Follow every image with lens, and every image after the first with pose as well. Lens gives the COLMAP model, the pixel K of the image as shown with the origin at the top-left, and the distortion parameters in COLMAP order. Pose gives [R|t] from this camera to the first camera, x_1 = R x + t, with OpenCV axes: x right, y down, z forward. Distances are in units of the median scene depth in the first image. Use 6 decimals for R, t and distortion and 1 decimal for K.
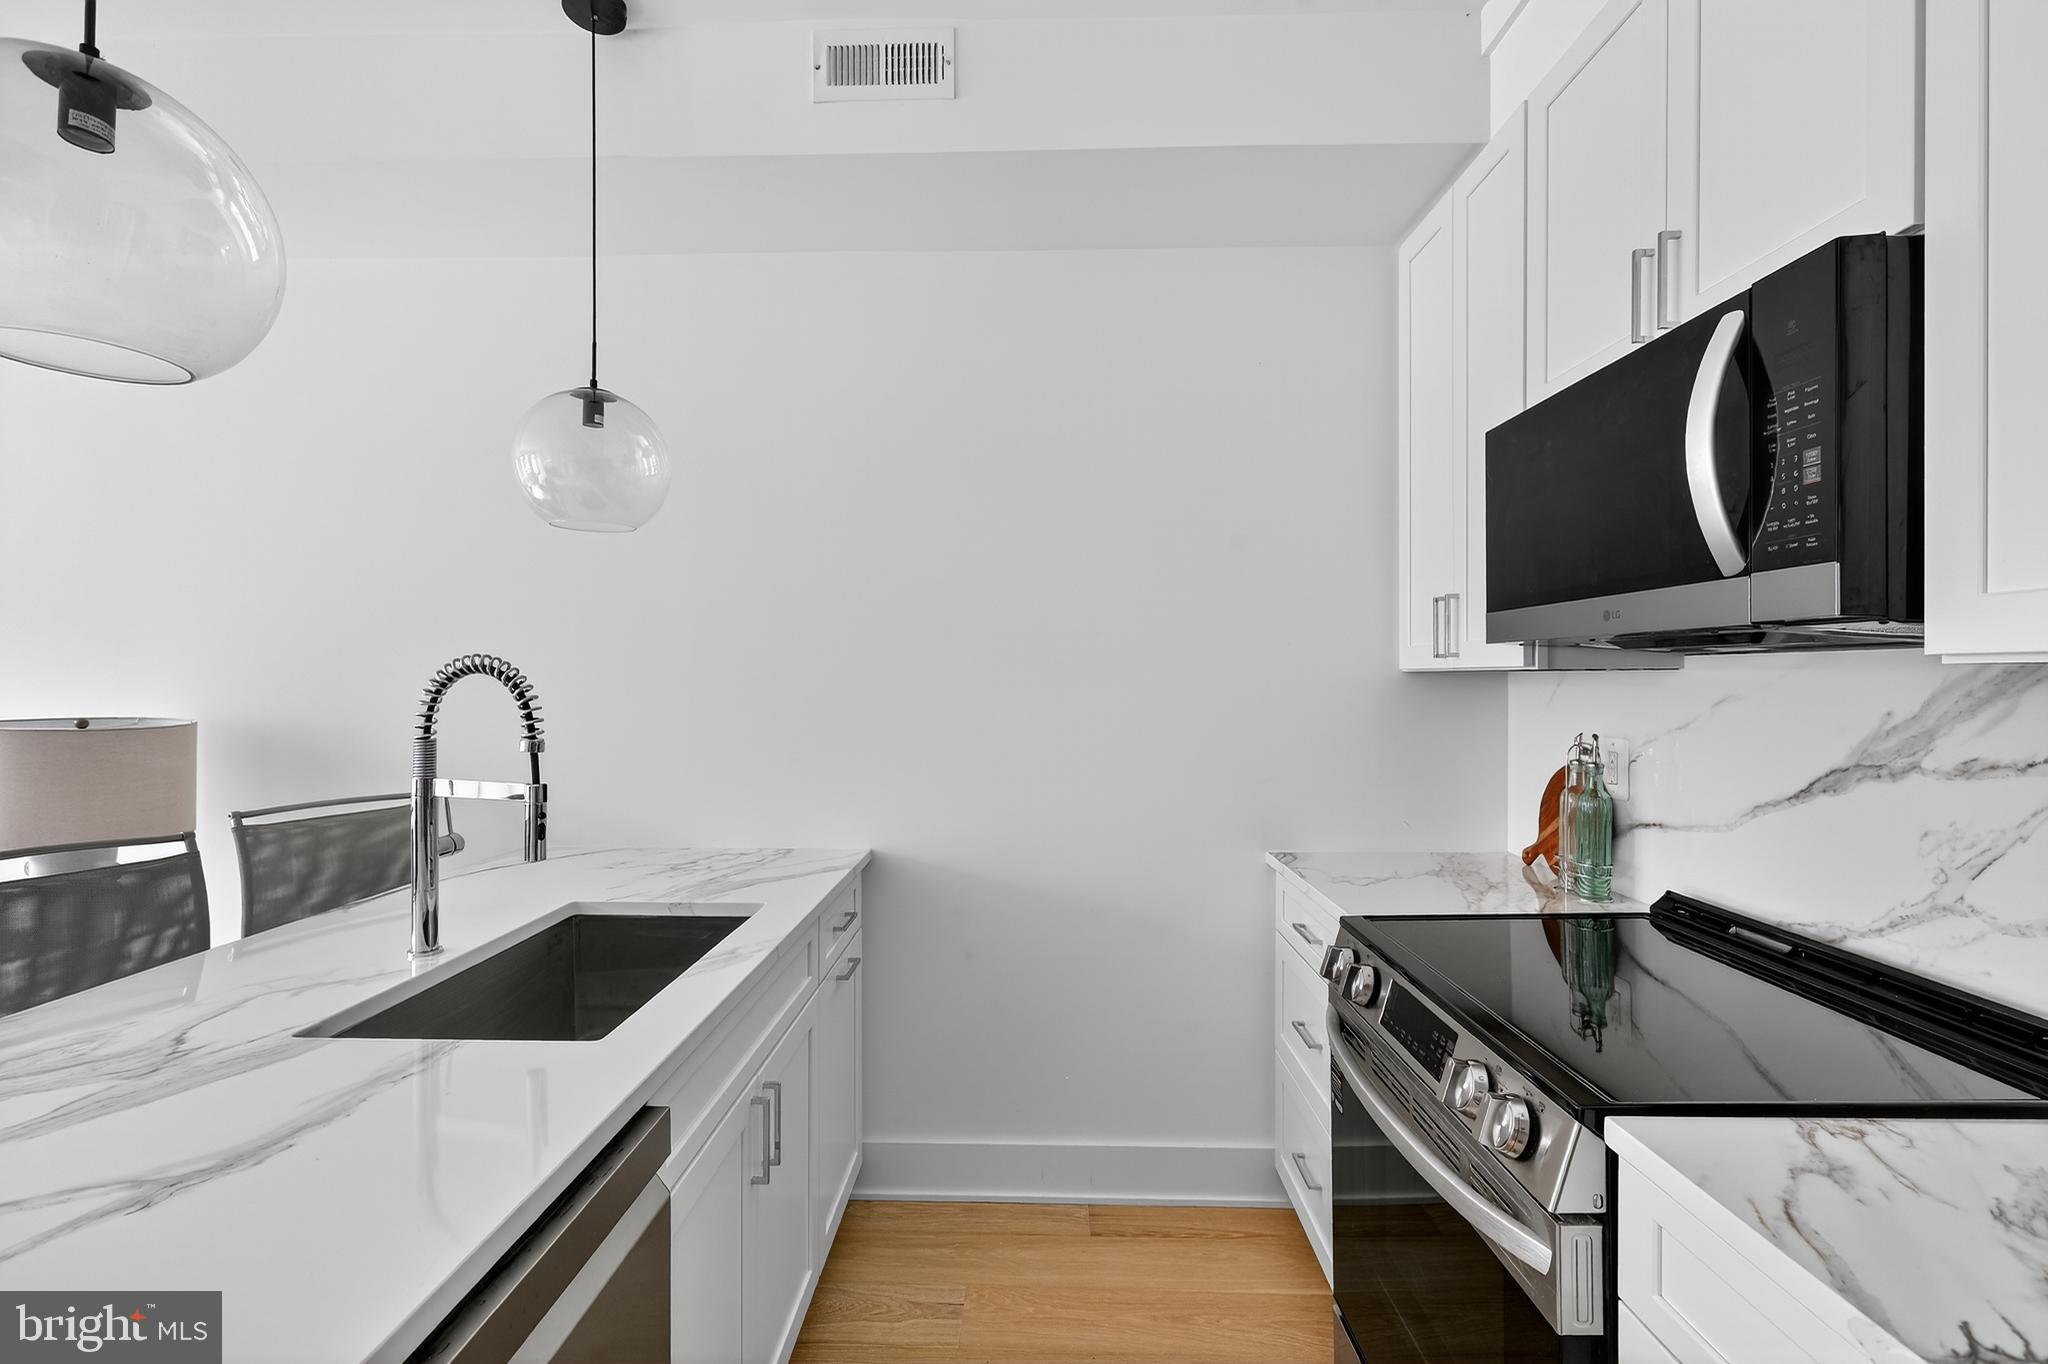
lens RADIAL K [[928.3, 0, 1011.2], [0, 928.3, 669.8], [0, 0, 1]] dist [-0.004045, 0.000499]
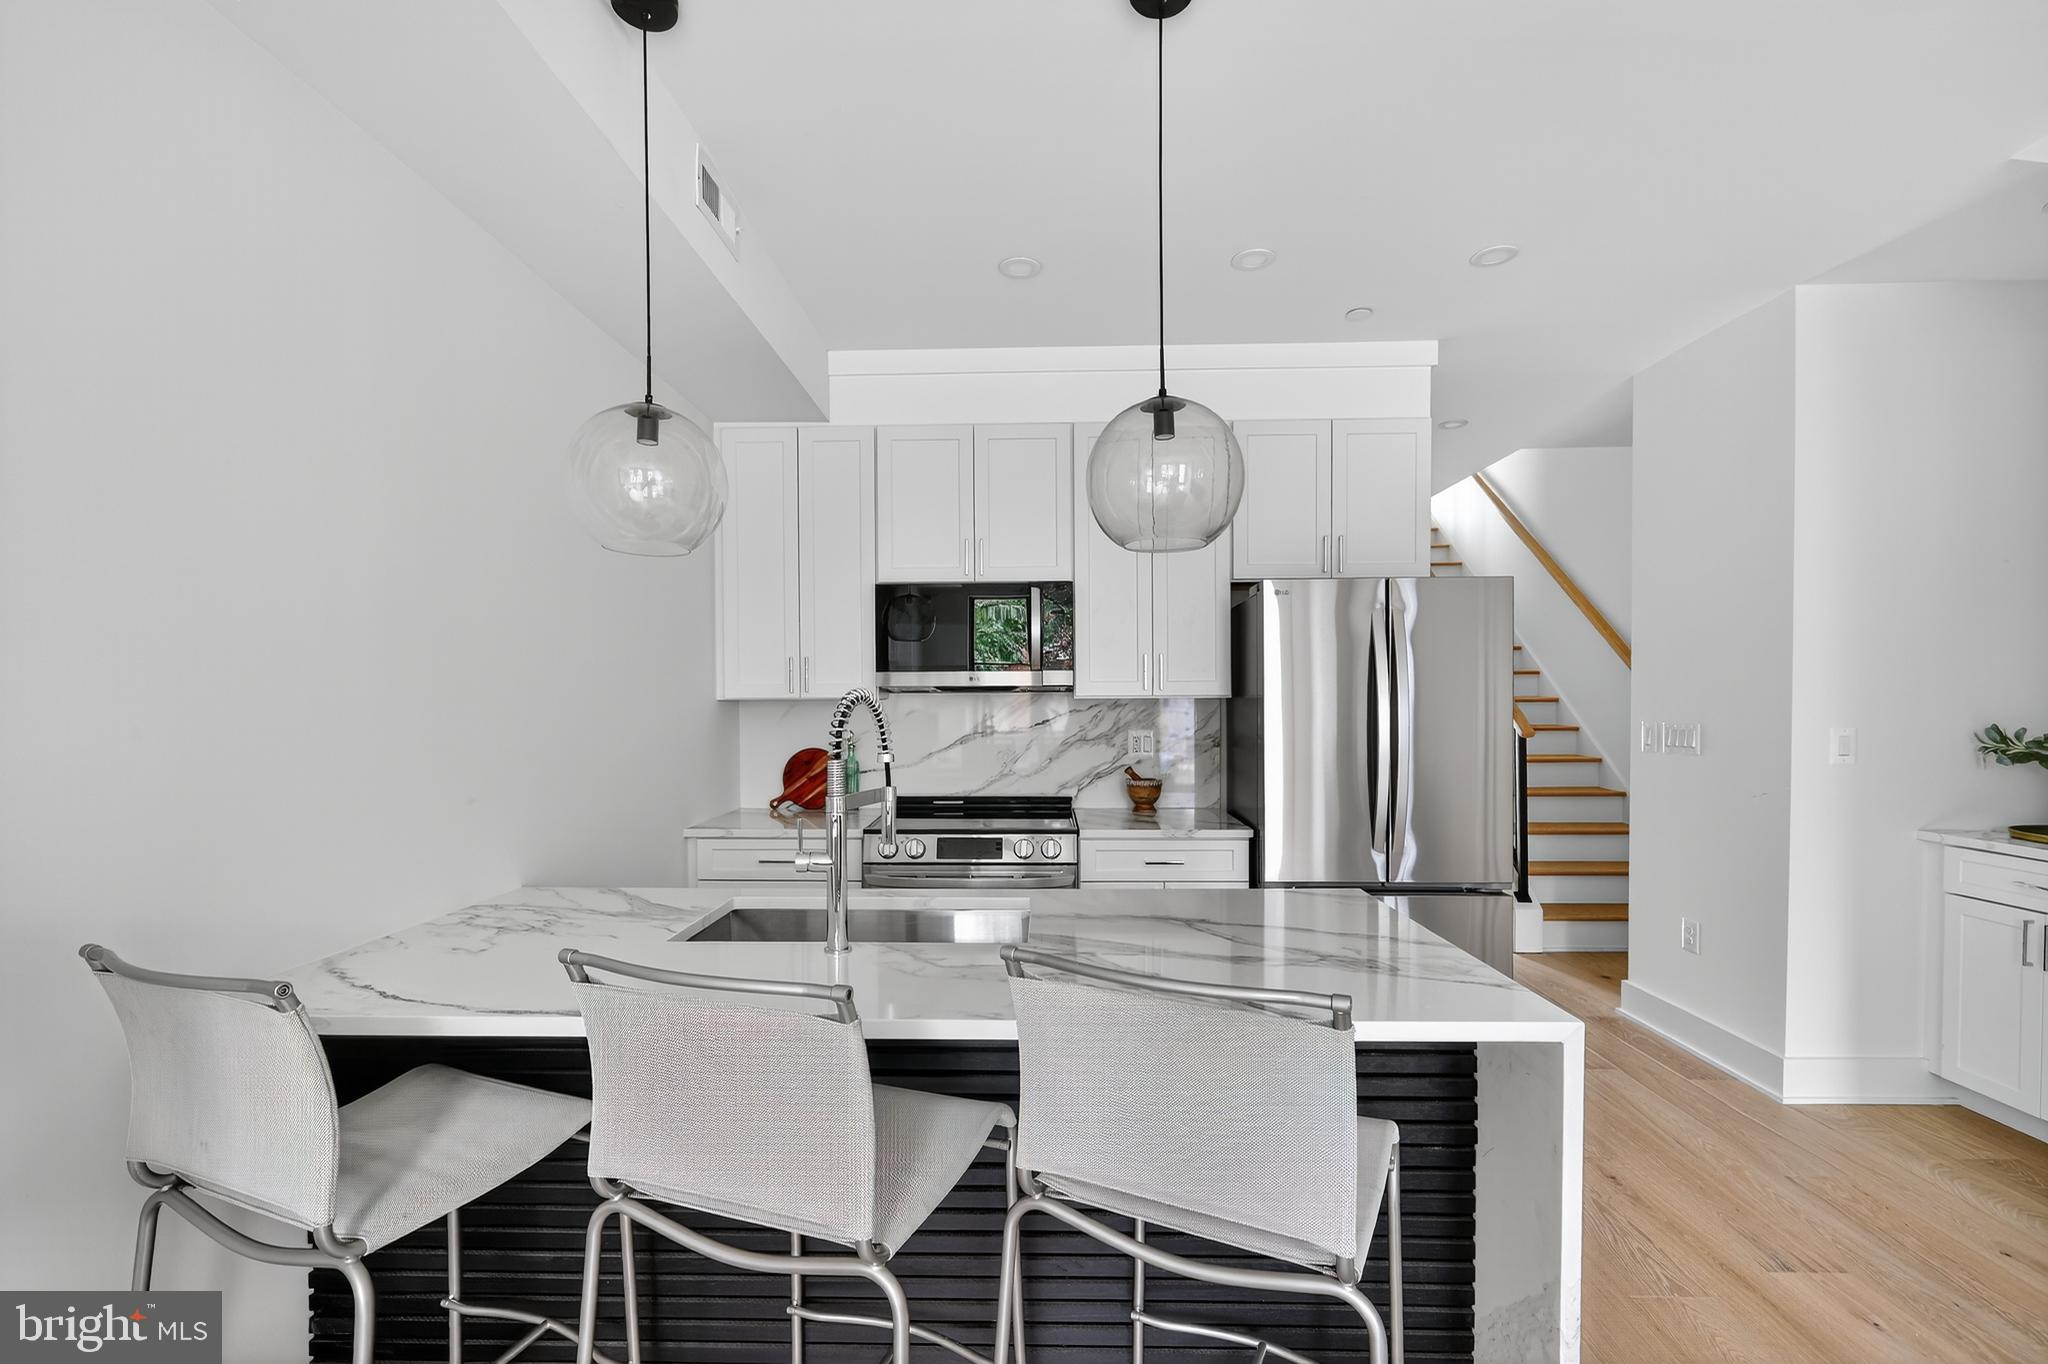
lens RADIAL K [[928.3, 0, 1028.2], [0, 928.3, 699.3], [0, 0, 1]] dist [-0.004045, 0.000499]
pose [[-0.018505, -0.001336, 0.999828, -1.799721], [-0.003166, 0.999994, 0.001278, -0.004761], [-0.999824, -0.003142, -0.018510, 0.803013]]
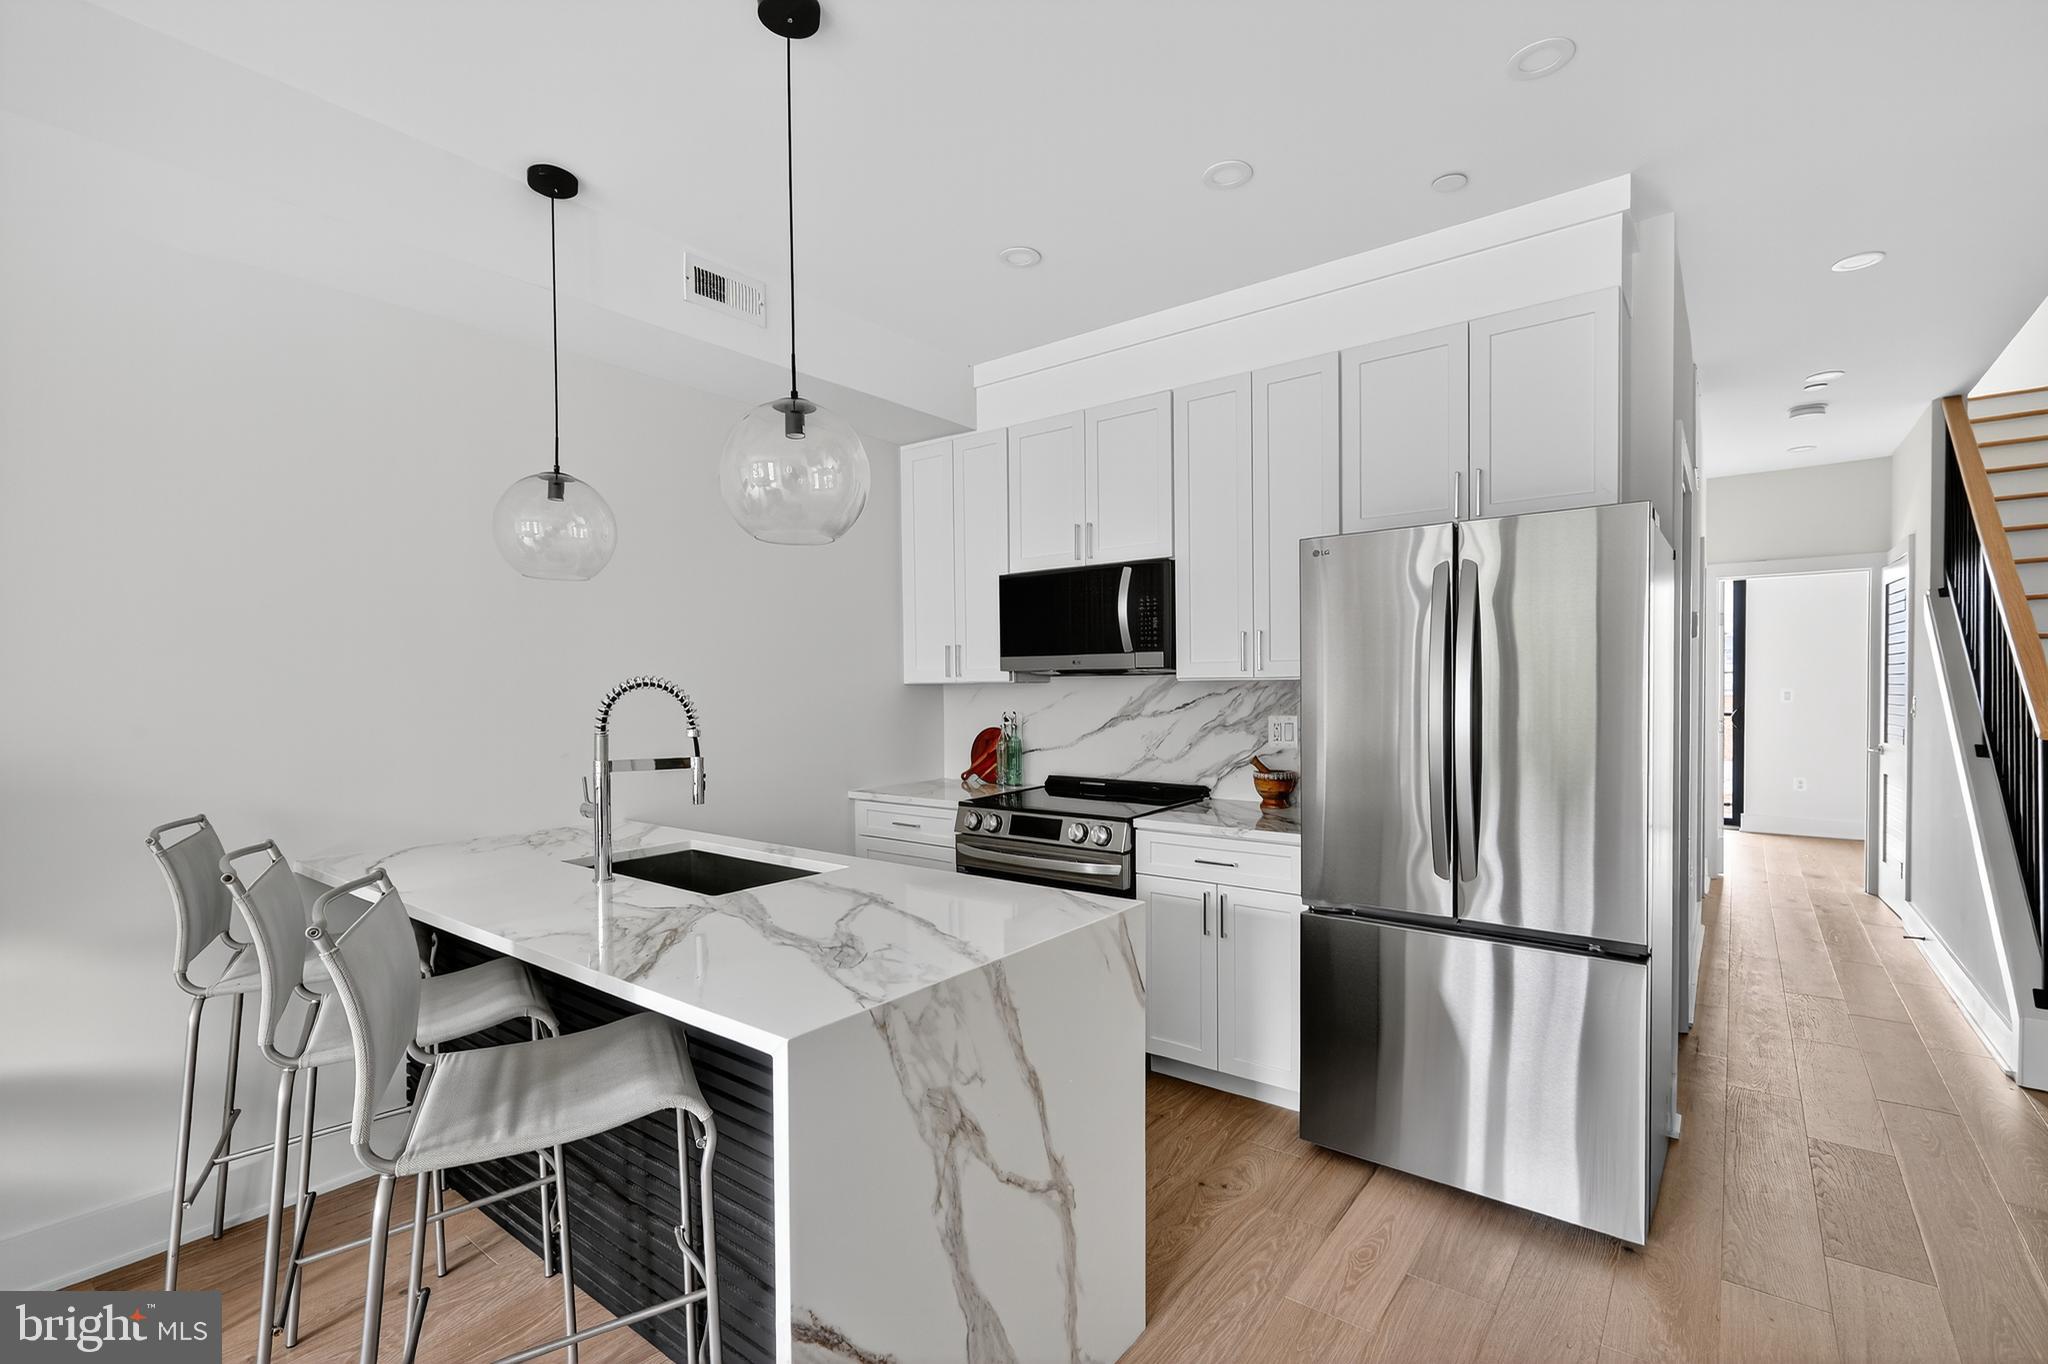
lens RADIAL K [[928.3, 0, 1021.8], [0, 928.3, 687.5], [0, 0, 1]] dist [-0.004045, 0.000499]
pose [[0.582691, -0.008701, 0.812647, -1.454878], [0.004159, 0.999962, 0.007724, -0.007746], [-0.812683, -0.001121, 0.582705, -0.388116]]
